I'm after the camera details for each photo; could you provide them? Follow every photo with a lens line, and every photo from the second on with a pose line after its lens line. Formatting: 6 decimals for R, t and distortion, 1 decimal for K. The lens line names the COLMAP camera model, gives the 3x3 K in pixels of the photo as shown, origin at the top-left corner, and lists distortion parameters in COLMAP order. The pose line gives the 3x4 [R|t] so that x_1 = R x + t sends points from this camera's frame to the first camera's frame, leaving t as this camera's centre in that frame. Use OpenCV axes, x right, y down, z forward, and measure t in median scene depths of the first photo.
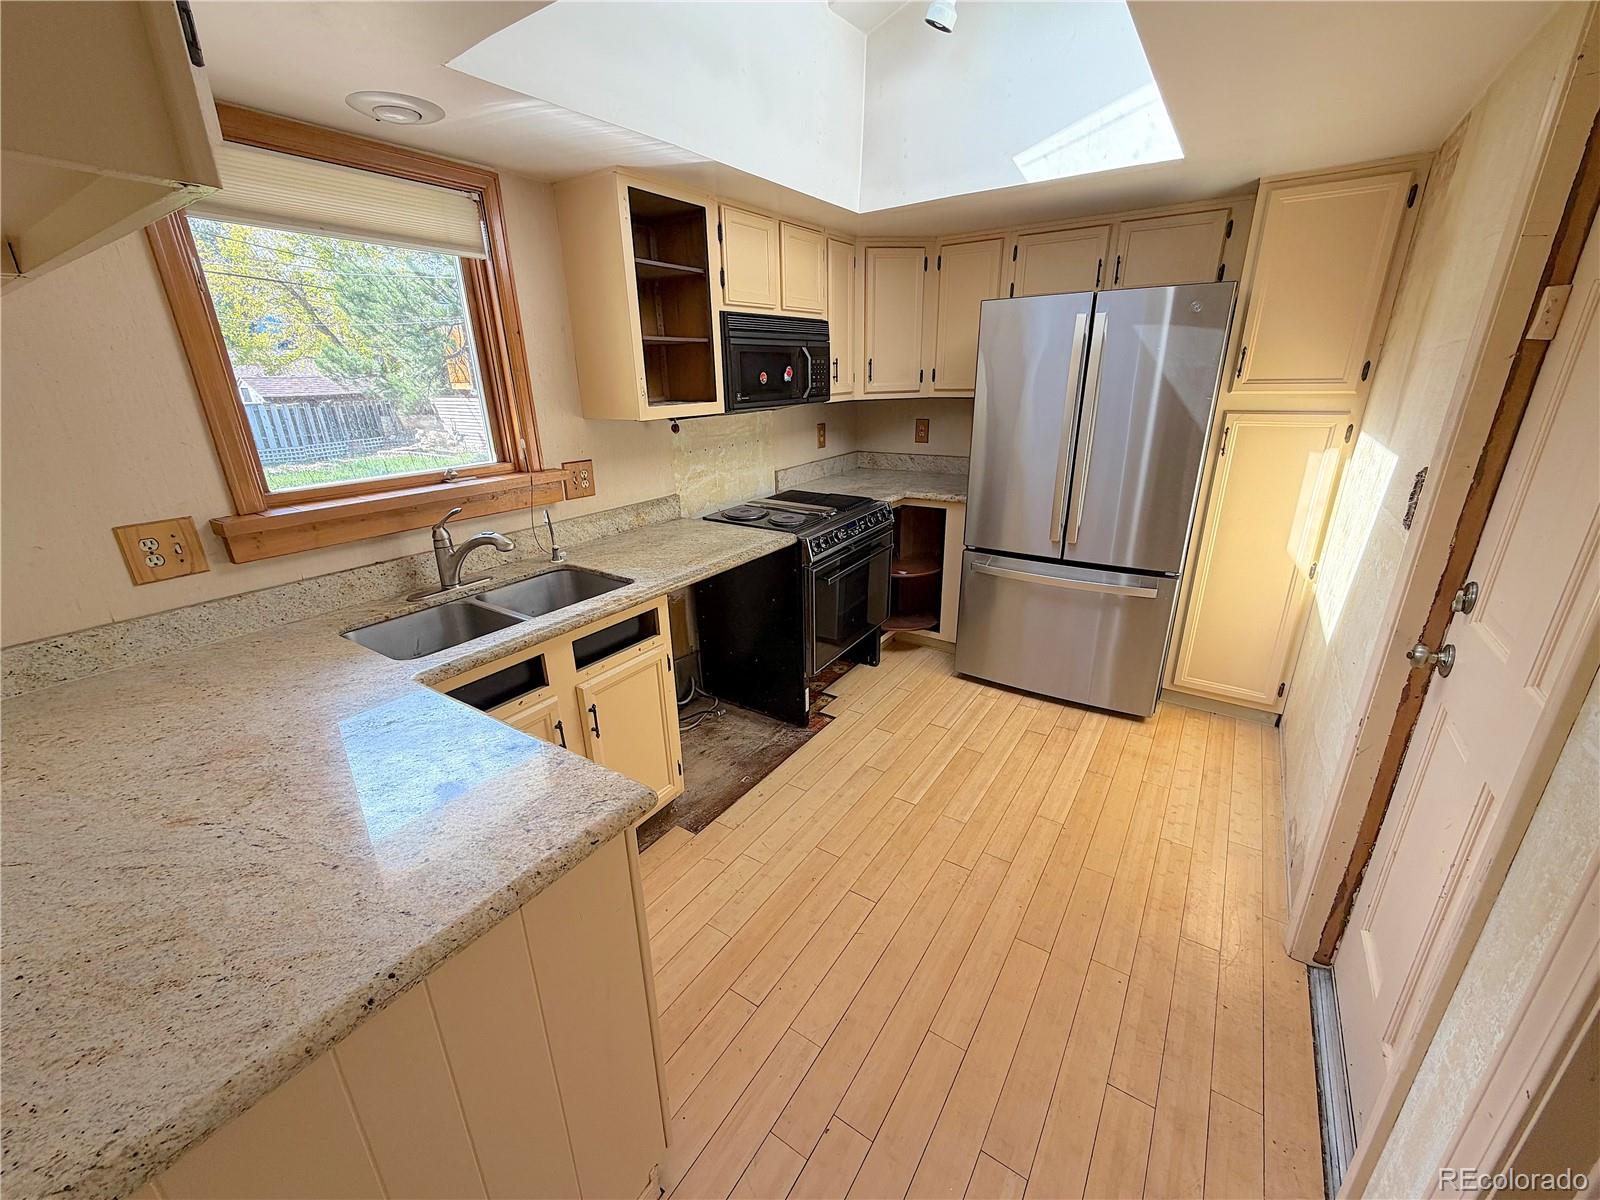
lens RADIAL K [[639.4, 0, 797.3], [0, 639.4, 599.5], [0, 0, 1]] dist [-0.001198, 0.000455]
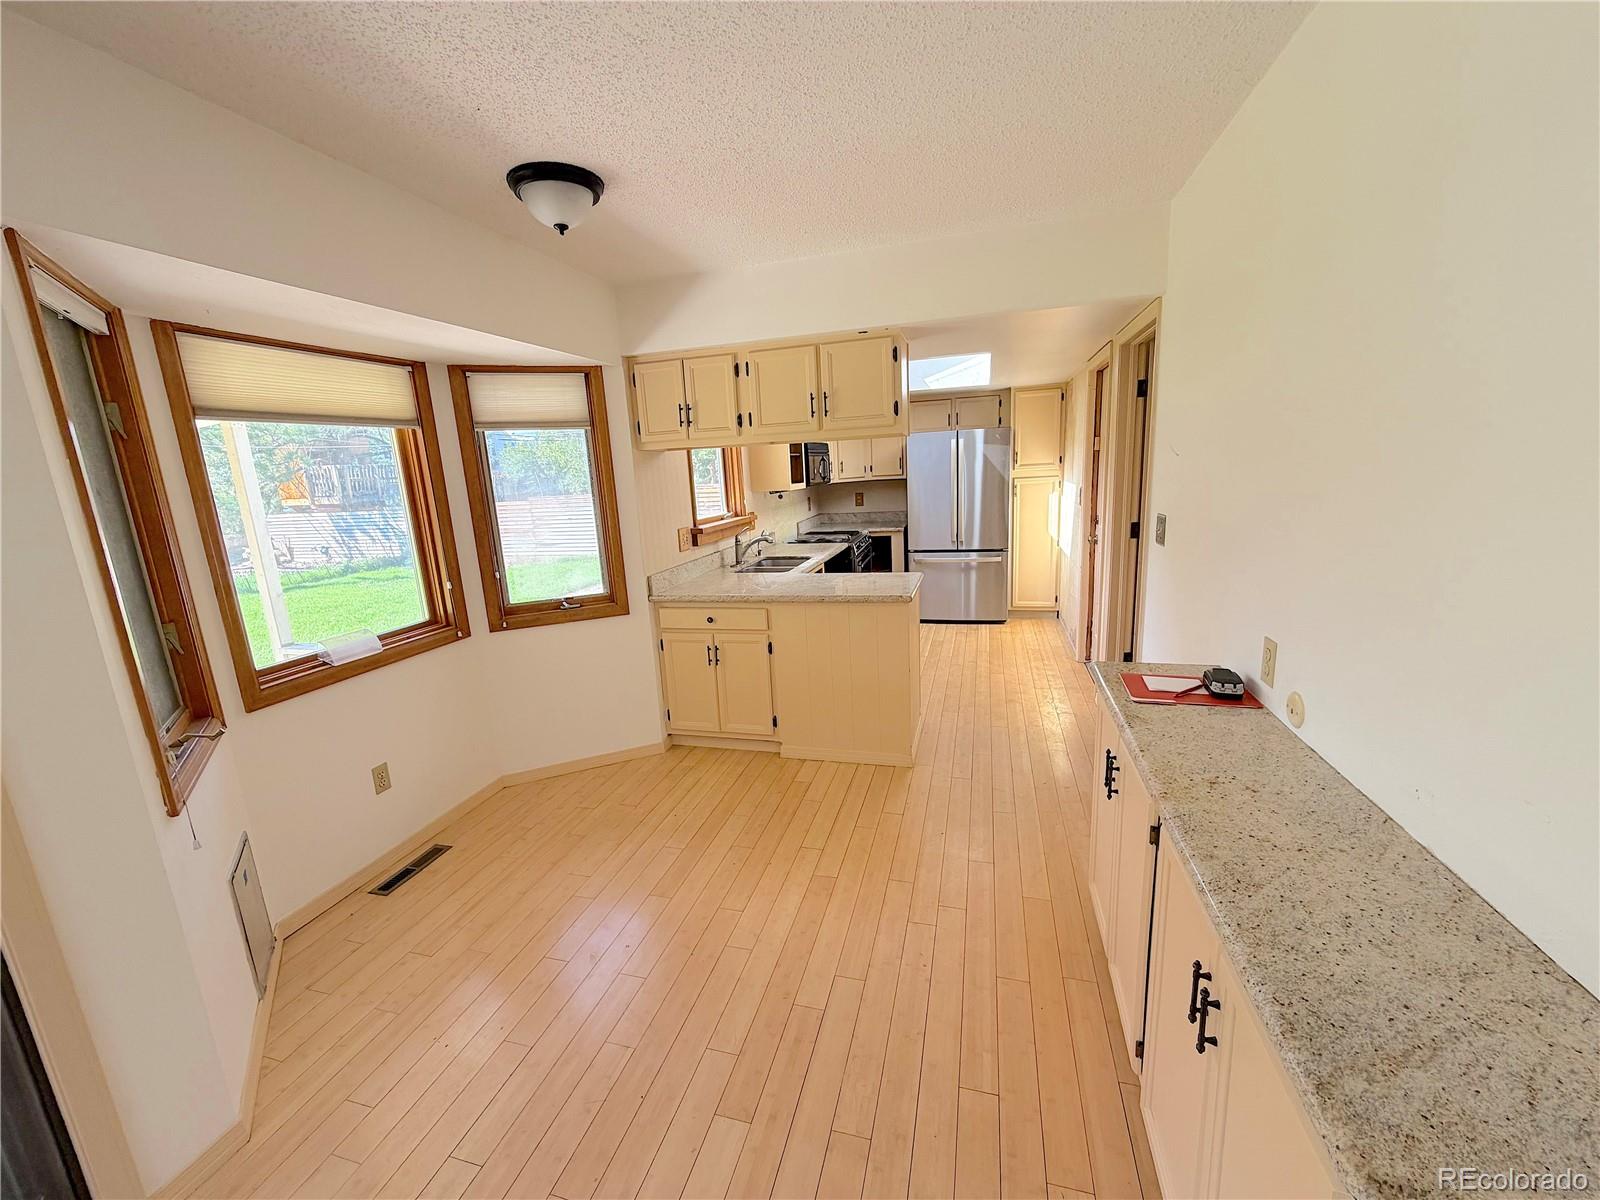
lens RADIAL K [[639.4, 0, 797.3], [0, 639.4, 599.5], [0, 0, 1]] dist [-0.001198, 0.000455]
pose [[0.950482, -0.092985, 0.296543, -0.779238], [0.136032, 0.982405, -0.127966, 0.317406], [-0.279427, 0.161969, 0.946407, -0.873630]]
